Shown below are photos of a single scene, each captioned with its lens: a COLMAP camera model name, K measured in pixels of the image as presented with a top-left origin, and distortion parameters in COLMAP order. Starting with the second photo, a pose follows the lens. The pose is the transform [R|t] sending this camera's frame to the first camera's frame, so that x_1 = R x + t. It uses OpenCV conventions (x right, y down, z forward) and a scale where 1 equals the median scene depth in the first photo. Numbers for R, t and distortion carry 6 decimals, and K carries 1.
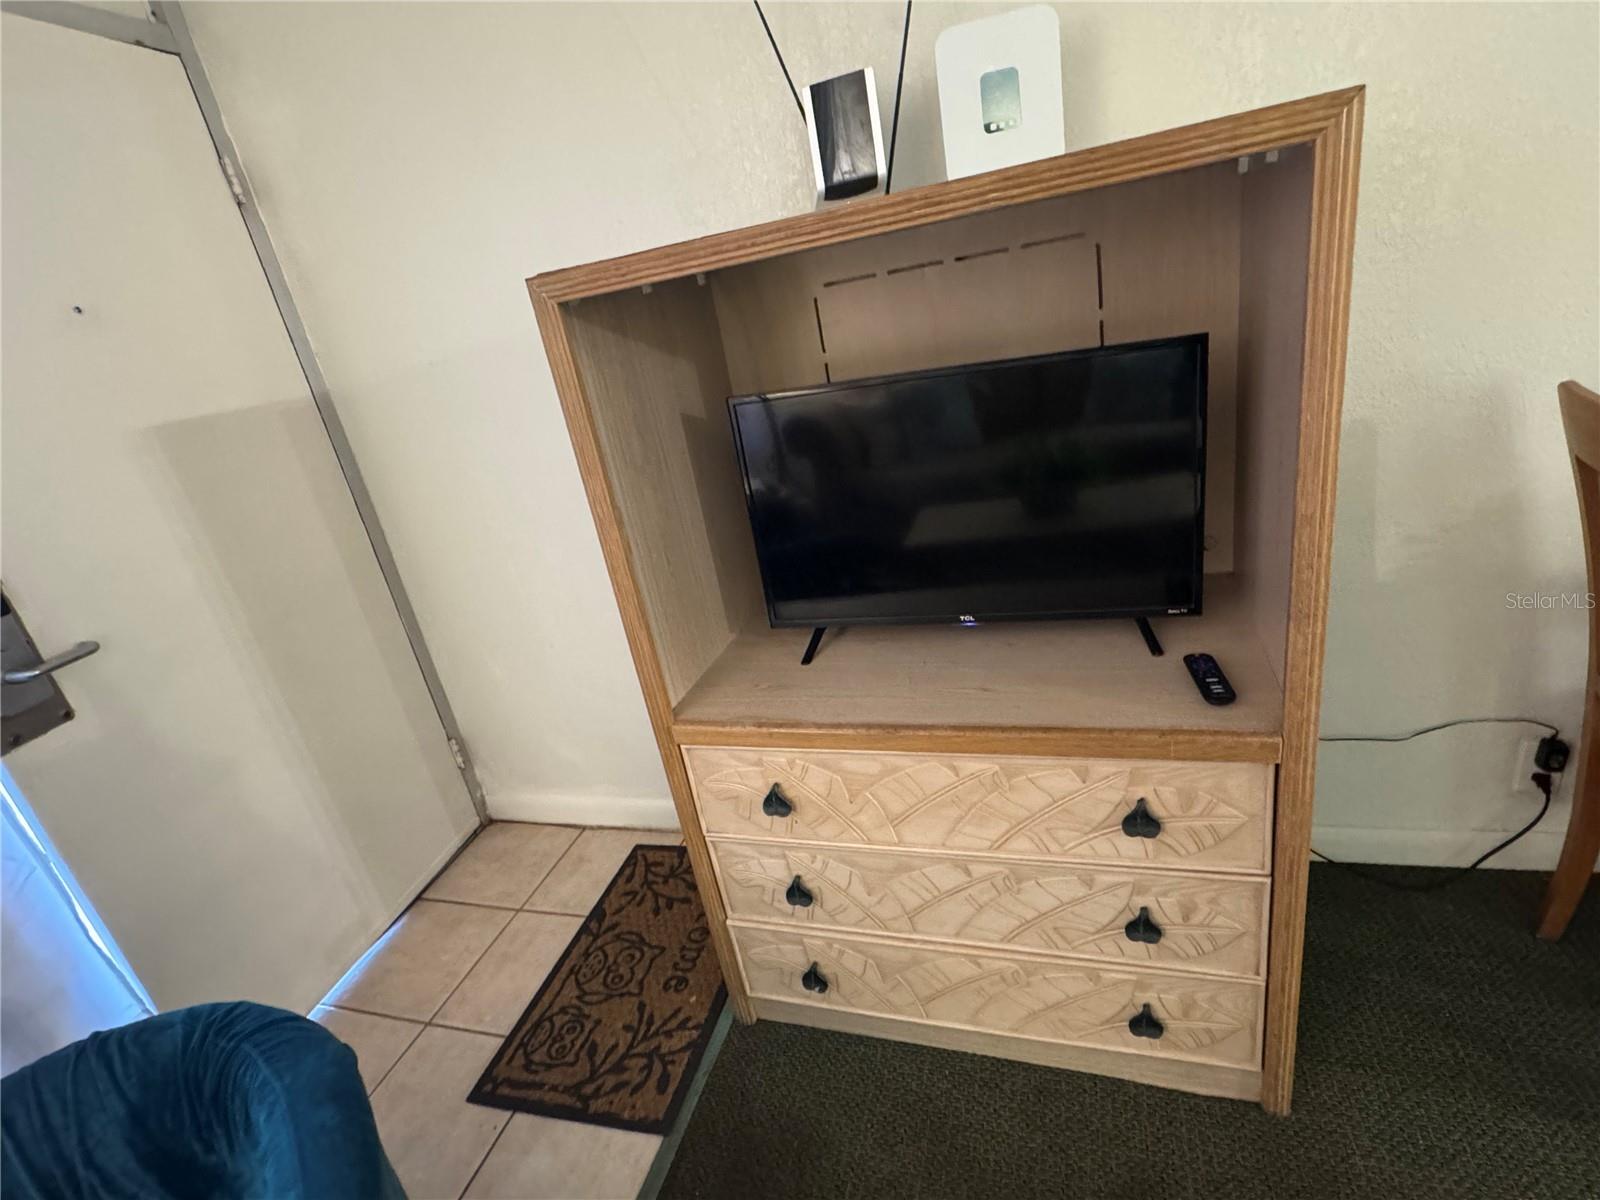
lens RADIAL K [[791.5, 0, 800.0], [0, 791.5, 600.0], [0, 0, 1]] dist [-0.003736, -0.000881]
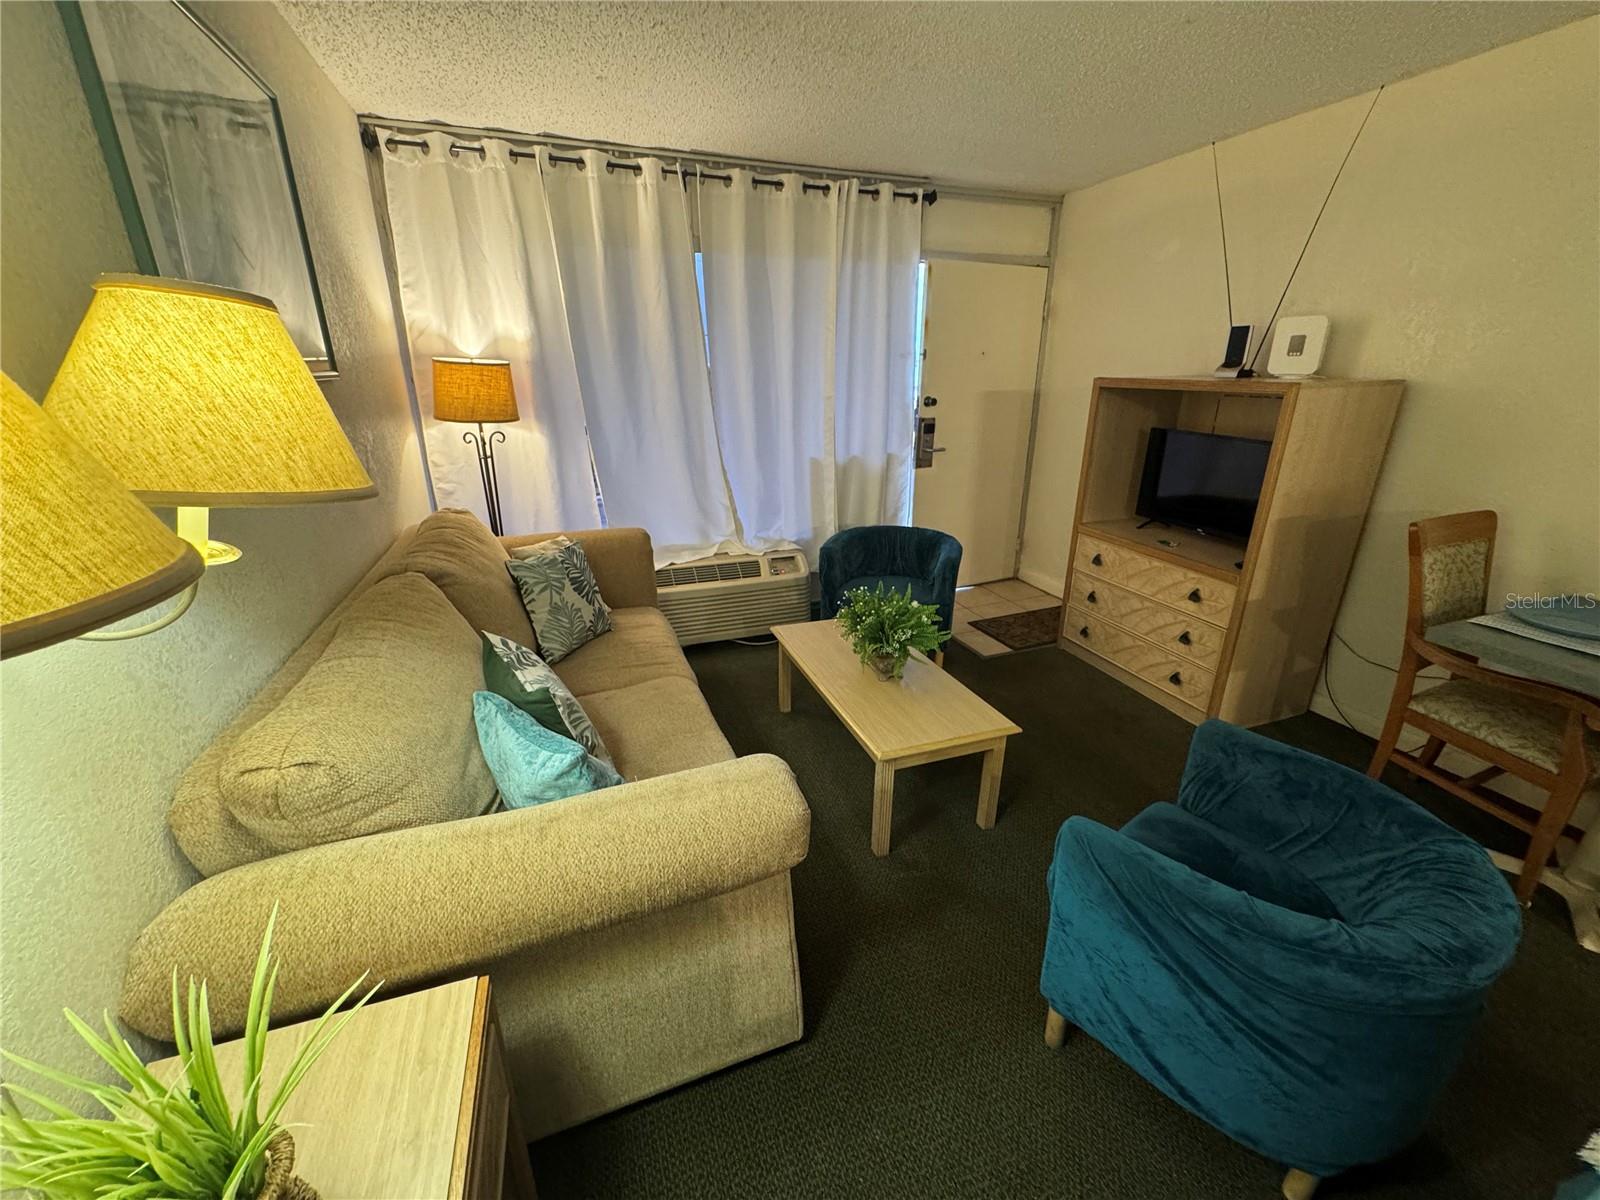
lens RADIAL K [[637.8, 0, 800.0], [0, 637.8, 600.0], [0, 0, 1]] dist [-0.003543, 0.000650]
pose [[0.599856, 0.434680, -0.671734, 1.003347], [-0.383673, 0.893003, 0.235245, 0.259526], [0.702117, 0.116613, 0.702448, -1.498091]]
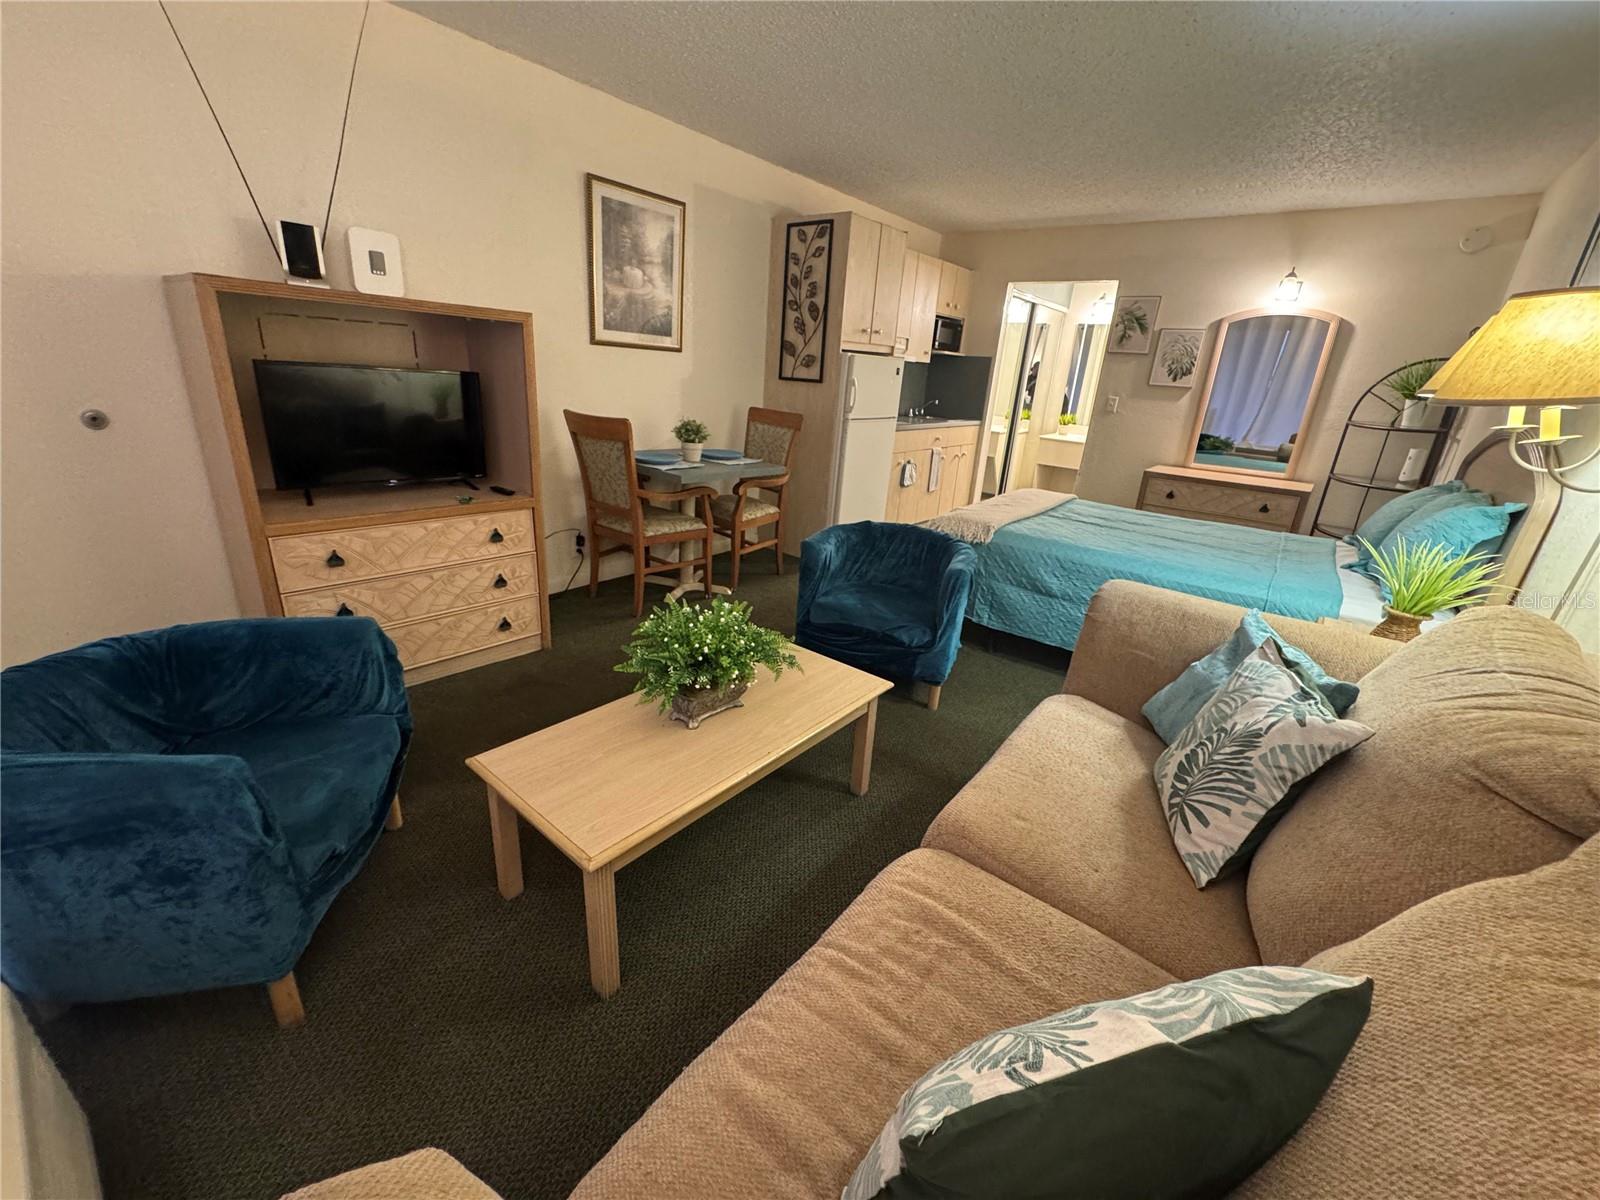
lens RADIAL K [[637.8, 0, 800.0], [0, 637.8, 600.0], [0, 0, 1]] dist [-0.003543, 0.000650]
pose [[0.355294, -0.122774, 0.926657, -1.175838], [0.201866, 0.978022, 0.052181, 0.526579], [-0.912697, 0.168521, 0.372269, -0.722030]]
